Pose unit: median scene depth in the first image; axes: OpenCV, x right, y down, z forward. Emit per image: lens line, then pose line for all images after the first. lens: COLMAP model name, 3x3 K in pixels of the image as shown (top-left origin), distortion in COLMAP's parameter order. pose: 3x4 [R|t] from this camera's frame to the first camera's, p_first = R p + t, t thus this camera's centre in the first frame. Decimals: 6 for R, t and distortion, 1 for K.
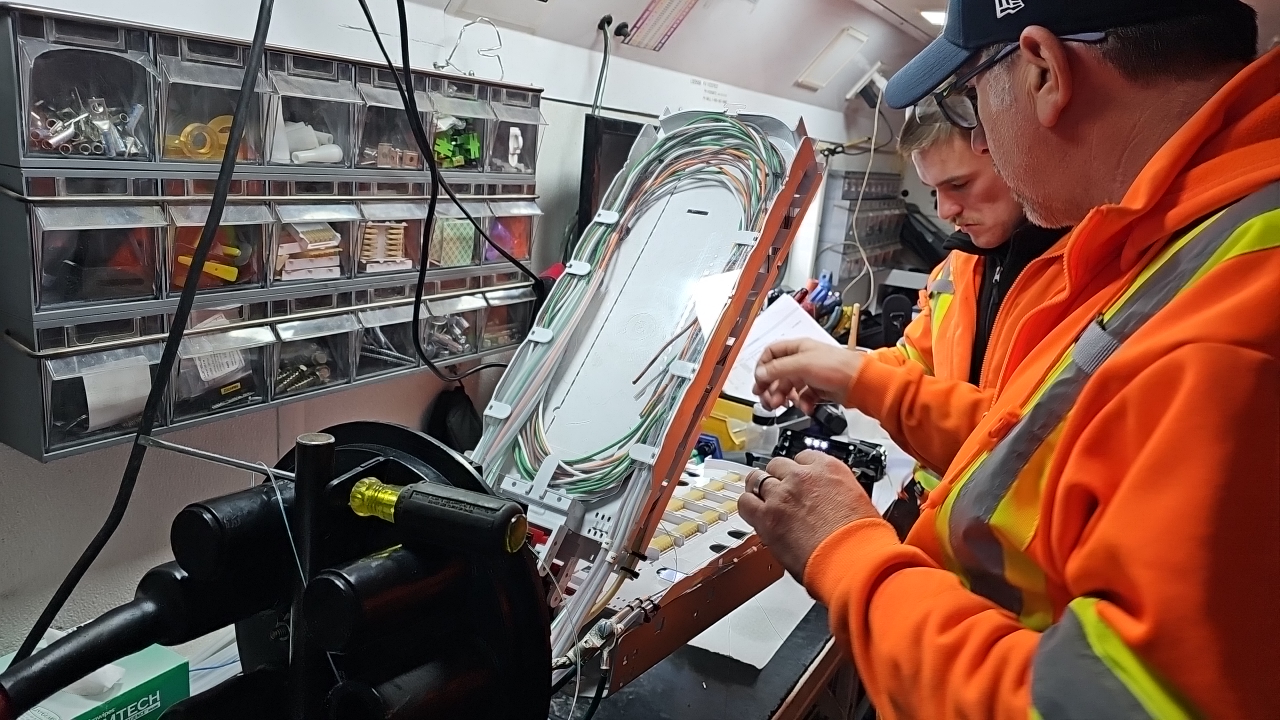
lens RADIAL K [[875.9, 0, 650.3], [0, 875.9, 357.1], [0, 0, 1]] dist [0.064993, -0.072758]
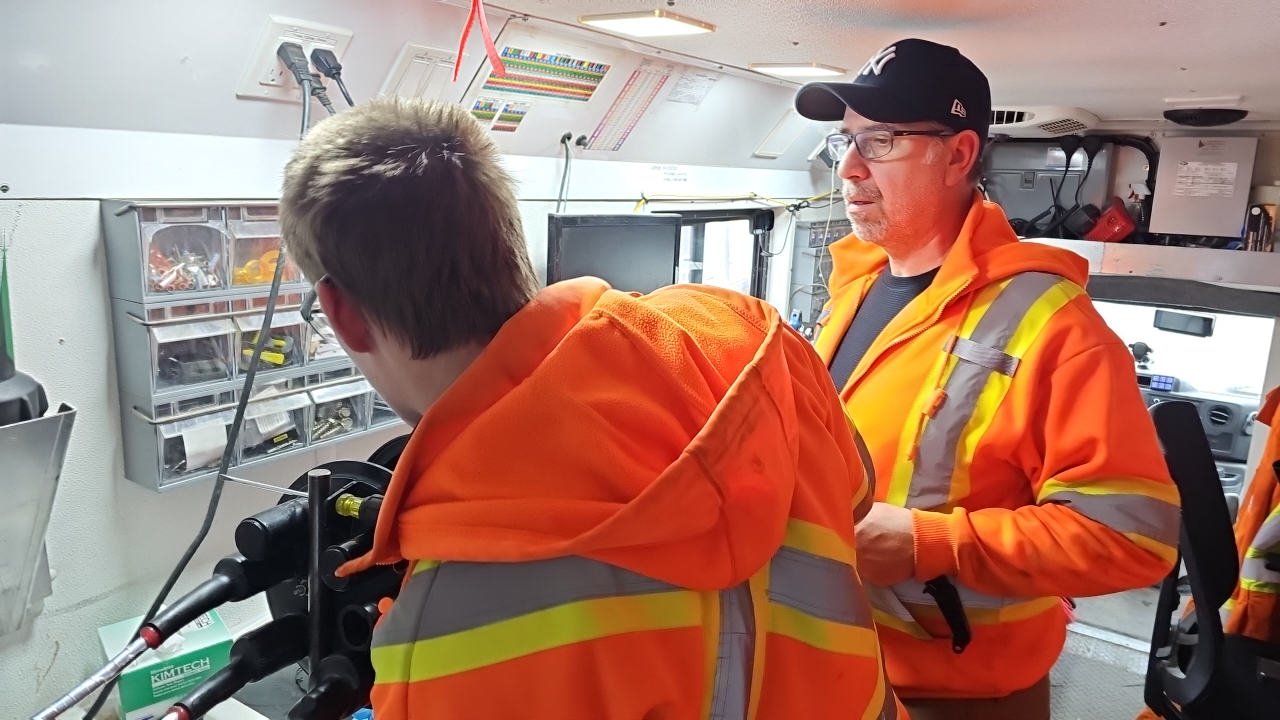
lens RADIAL K [[872.8, 0, 652.8], [0, 872.8, 355.9], [0, 0, 1]] dist [0.064487, -0.073801]
pose [[0.997970, -0.032570, -0.054720, 0.212737], [0.031072, 0.999125, -0.028009, -0.039485], [0.055584, 0.026252, 0.998109, -0.398535]]
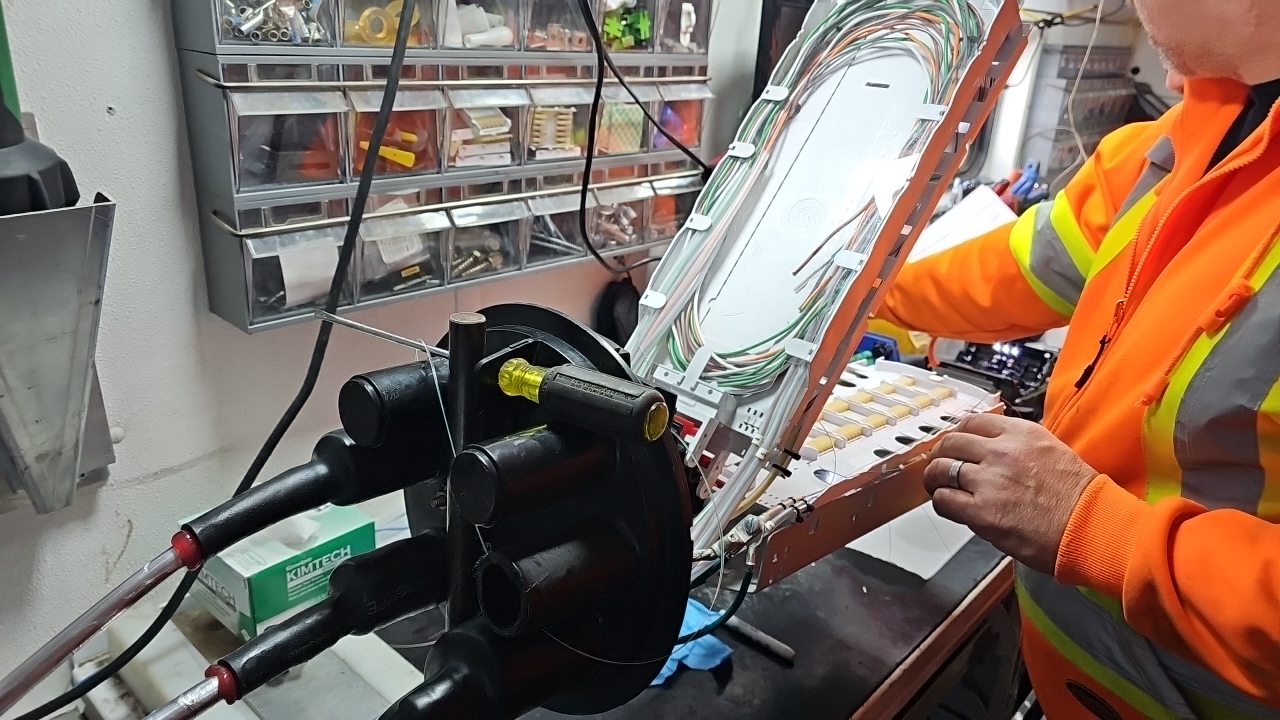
lens RADIAL K [[881.5, 0, 644.3], [0, 881.5, 353.0], [0, 0, 1]] dist [0.072771, -0.104707]
pose [[0.978299, 0.042355, -0.202822, 0.013704], [-0.019581, 0.993402, 0.113003, 0.007341], [0.206270, -0.106580, 0.972673, 0.028424]]
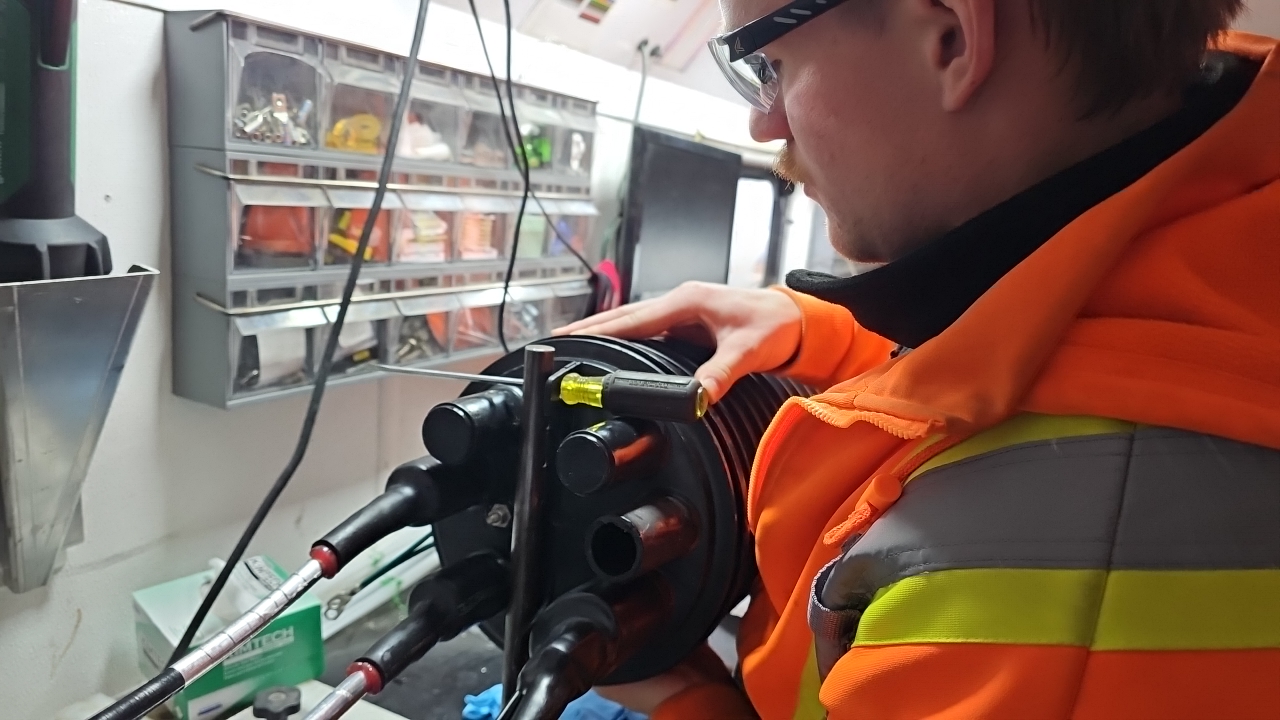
lens RADIAL K [[881.5, 0, 644.3], [0, 881.5, 353.0], [0, 0, 1]] dist [0.072771, -0.104707]
pose [[0.998798, -0.015006, 0.046669, -0.171894], [0.017184, 0.998764, -0.046642, 0.094171], [-0.045912, 0.047388, 0.997821, -0.148535]]
